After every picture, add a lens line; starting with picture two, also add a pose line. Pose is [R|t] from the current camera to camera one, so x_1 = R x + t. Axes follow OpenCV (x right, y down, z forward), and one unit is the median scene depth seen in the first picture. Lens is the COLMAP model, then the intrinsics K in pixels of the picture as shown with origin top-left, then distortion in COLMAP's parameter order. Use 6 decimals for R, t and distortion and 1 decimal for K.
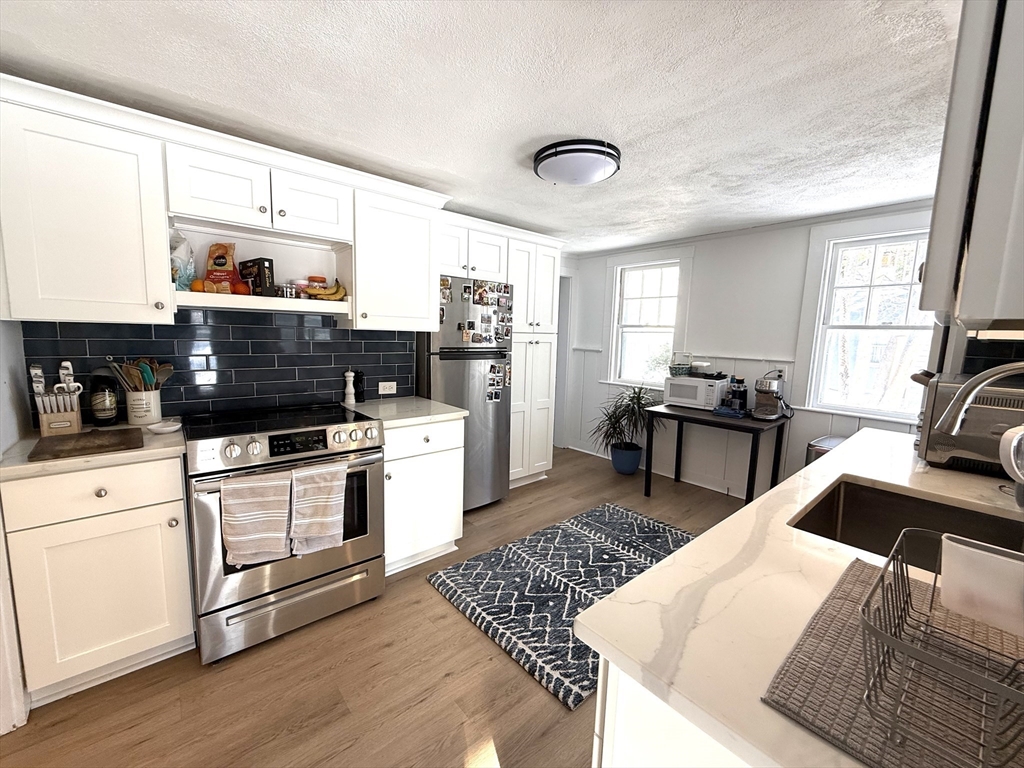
lens RADIAL K [[412.7, 0, 512.0], [0, 412.7, 384.0], [0, 0, 1]] dist [-0.003198, -0.000348]
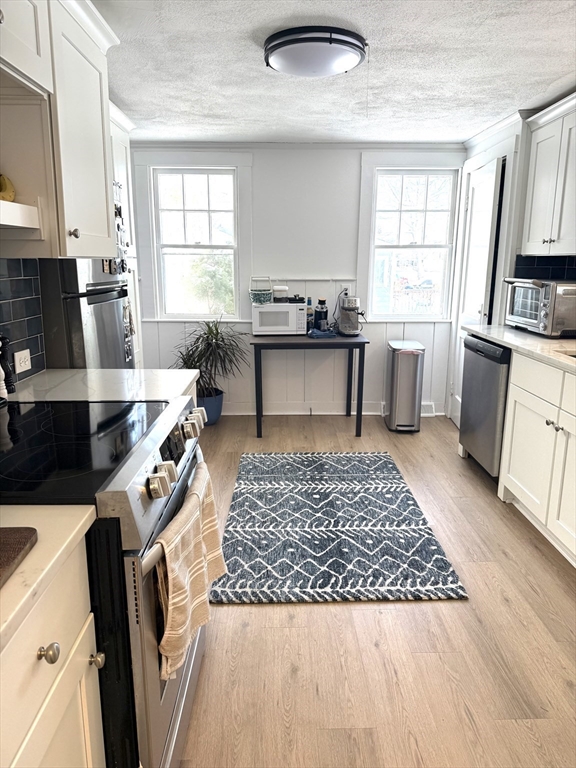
lens RADIAL K [[534.4, 0, 291.6], [0, 534.4, 381.9], [0, 0, 1]] dist [0.094682, -0.142293]
pose [[0.636163, -0.195589, 0.746352, -0.711903], [0.107395, 0.980366, 0.165375, -0.054518], [-0.764044, -0.025051, 0.644678, 0.261989]]
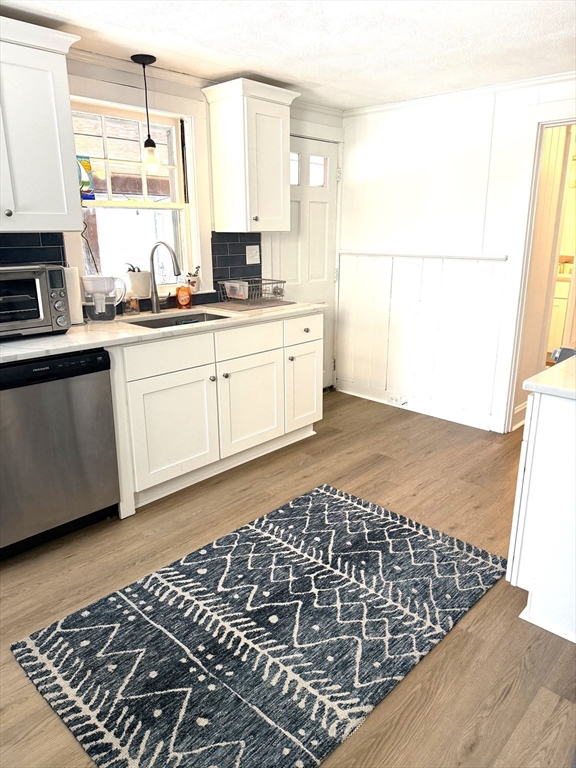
lens RADIAL K [[534.4, 0, 291.6], [0, 534.4, 381.9], [0, 0, 1]] dist [0.094682, -0.142293]
pose [[-0.994620, 0.005070, -0.103465, 0.292870], [-0.035260, 0.922589, 0.384169, -0.213703], [0.097404, 0.385751, -0.917447, 1.661620]]
